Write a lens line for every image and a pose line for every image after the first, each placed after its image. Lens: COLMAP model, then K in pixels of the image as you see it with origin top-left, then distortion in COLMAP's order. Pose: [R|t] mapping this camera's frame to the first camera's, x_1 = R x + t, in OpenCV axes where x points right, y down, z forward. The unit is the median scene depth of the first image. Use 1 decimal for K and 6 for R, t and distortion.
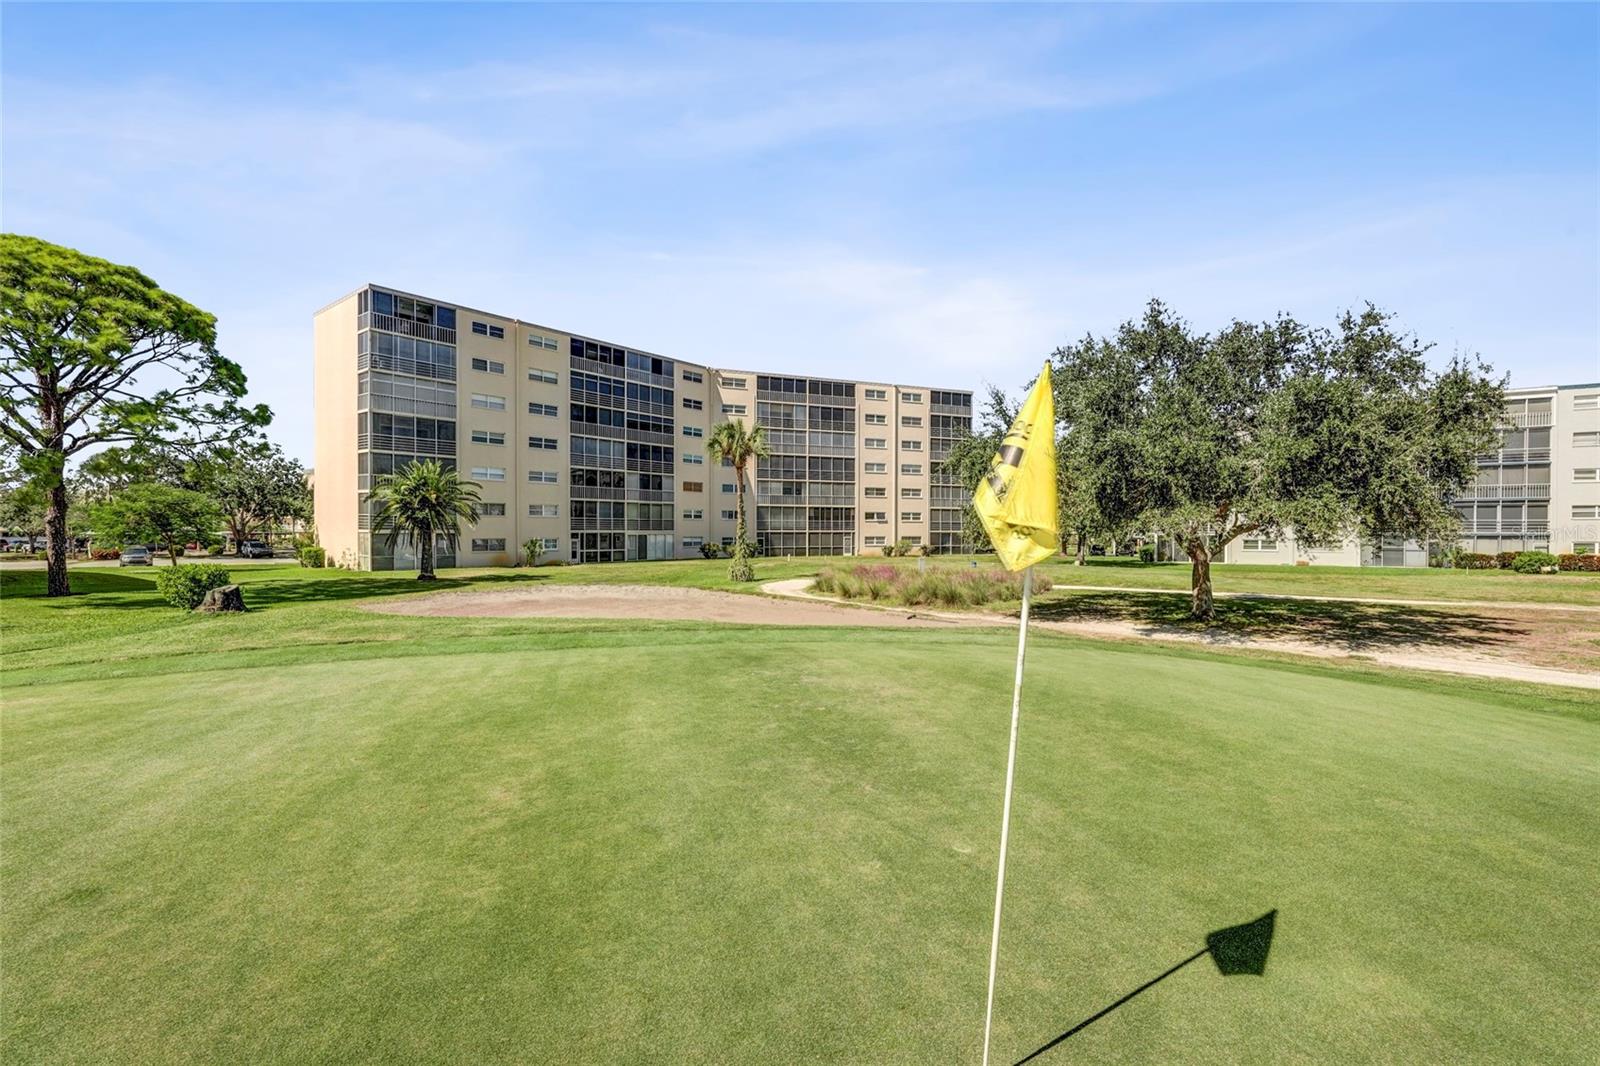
lens RADIAL K [[717.2, 0, 799.5], [0, 717.2, 533.6], [0, 0, 1]] dist [0.000440, 0.000029]
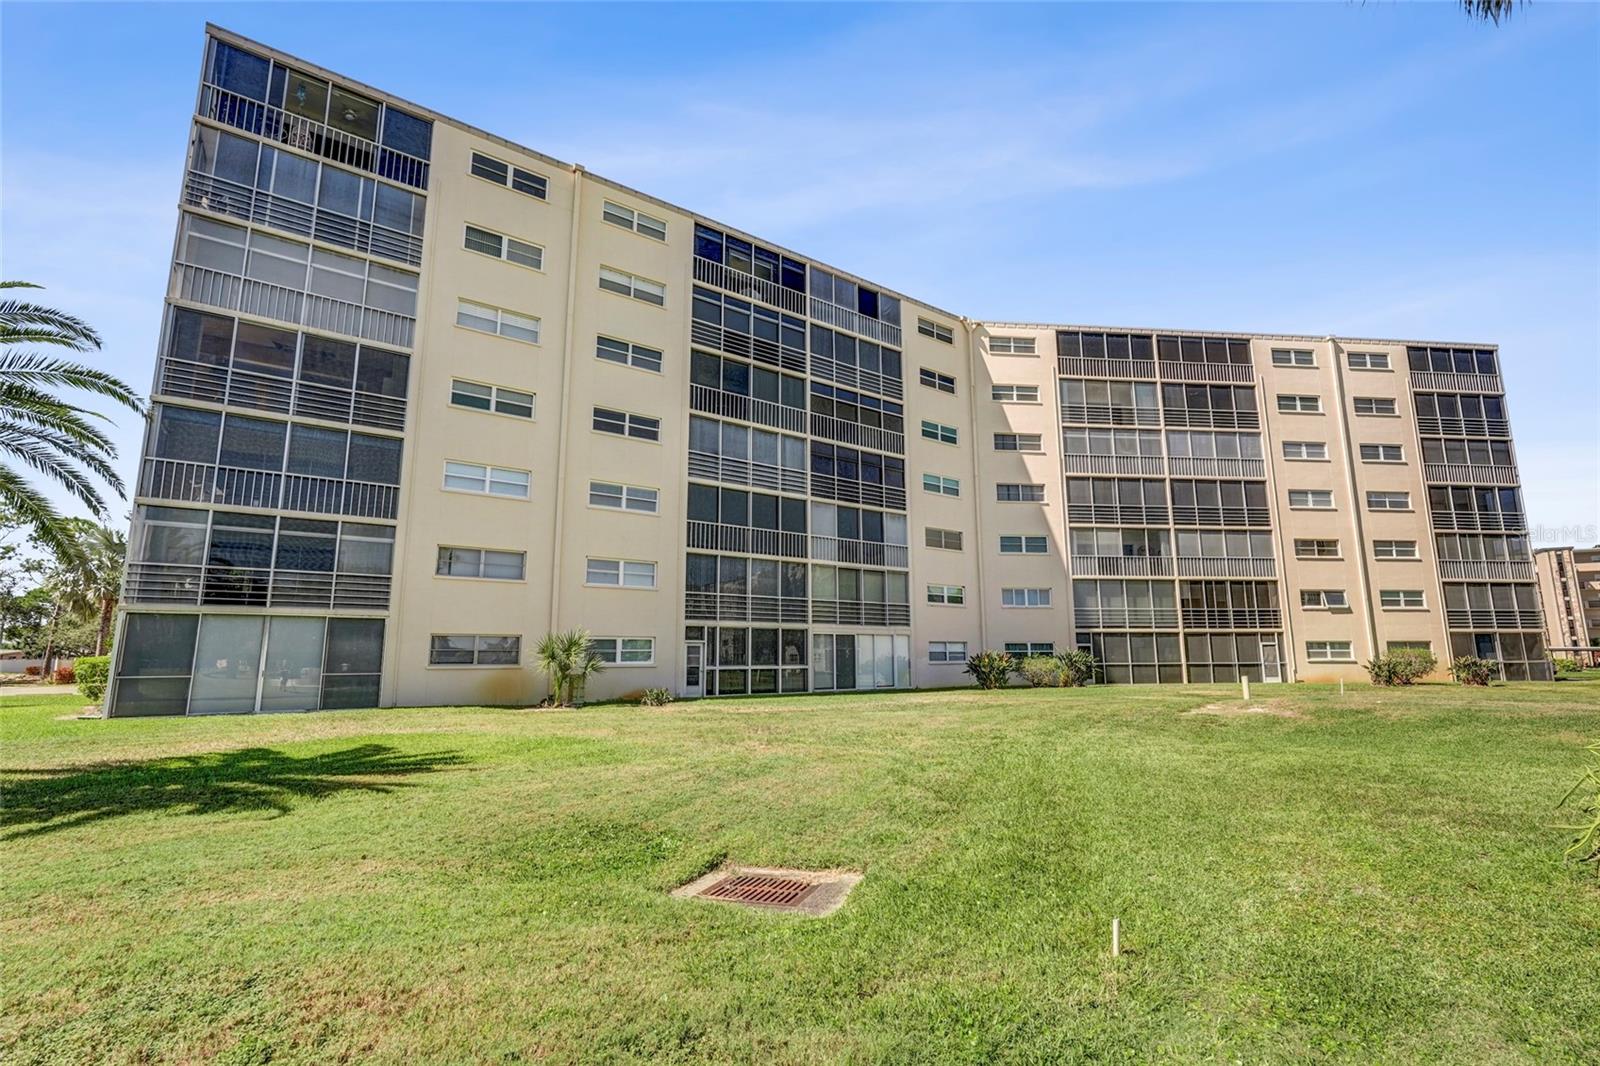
lens RADIAL K [[709.8, 0, 798.6], [0, 709.8, 539.5], [0, 0, 1]] dist [-0.005225, 0.001445]
pose [[0.960929, -0.050285, -0.272190, -0.115547], [0.003764, 0.985643, -0.168801, 0.017801], [0.276770, 0.161181, 0.947322, 0.525622]]
